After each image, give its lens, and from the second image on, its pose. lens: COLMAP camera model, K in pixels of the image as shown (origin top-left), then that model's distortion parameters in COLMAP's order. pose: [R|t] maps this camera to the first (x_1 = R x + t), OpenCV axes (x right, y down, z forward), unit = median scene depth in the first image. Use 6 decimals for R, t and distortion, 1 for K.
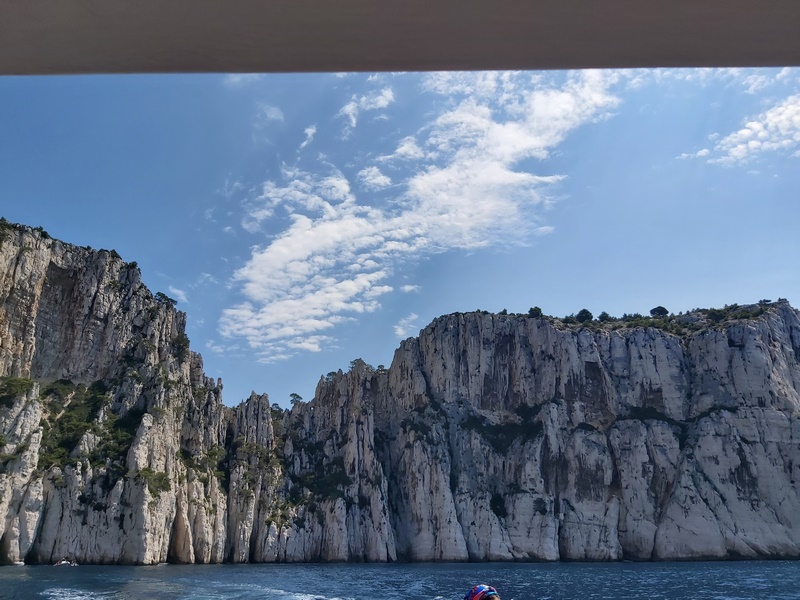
lens RADIAL K [[616.4, 0, 403.0], [0, 616.4, 301.5], [0, 0, 1]] dist [0.016973, -0.032366]
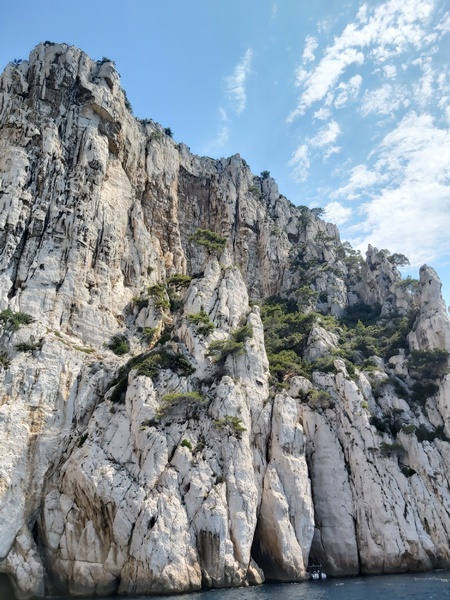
lens RADIAL K [[462.3, 0, 239.1], [0, 462.3, 303.7], [0, 0, 1]] dist [0.016973, -0.032366]
pose [[0.946204, -0.203349, -0.251689, -0.407135], [0.173349, 0.975376, -0.136352, 0.207440], [0.273218, 0.085386, 0.958155, 0.498380]]
